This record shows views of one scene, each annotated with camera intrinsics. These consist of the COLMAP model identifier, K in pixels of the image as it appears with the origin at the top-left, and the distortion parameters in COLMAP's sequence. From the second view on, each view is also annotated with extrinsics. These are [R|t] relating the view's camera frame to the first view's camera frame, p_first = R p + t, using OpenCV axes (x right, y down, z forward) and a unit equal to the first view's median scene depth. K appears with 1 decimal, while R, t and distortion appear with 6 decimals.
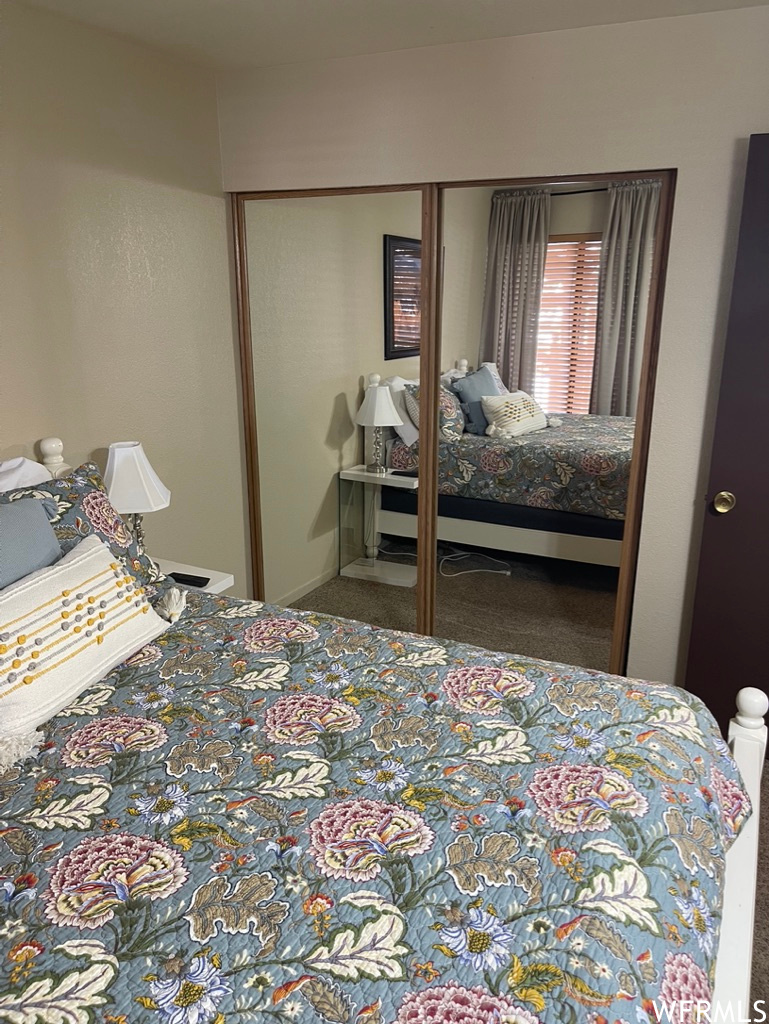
lens RADIAL K [[773.8, 0, 389.1], [0, 773.8, 513.9], [0, 0, 1]] dist [0.001478, -0.005399]
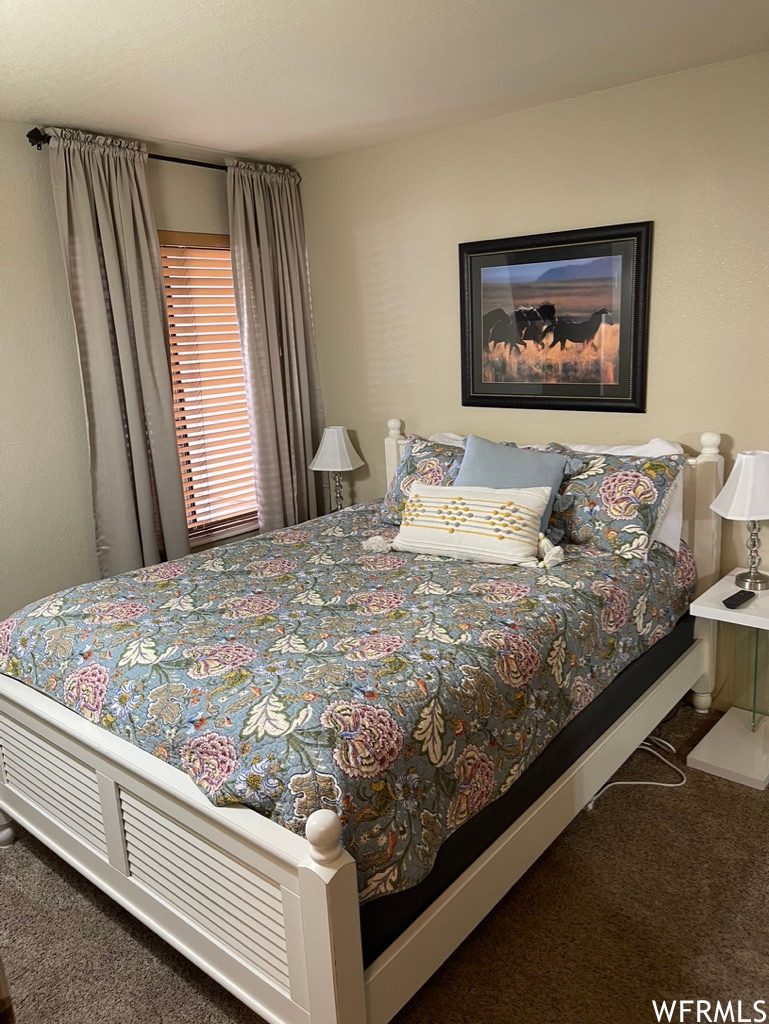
lens RADIAL K [[773.8, 0, 390.4], [0, 773.8, 511.1], [0, 0, 1]] dist [0.001478, -0.005399]
pose [[-0.247287, 0.243965, -0.937726, 1.468978], [-0.232828, 0.924467, 0.301914, -0.421245], [0.940553, 0.292988, -0.171807, 1.445192]]
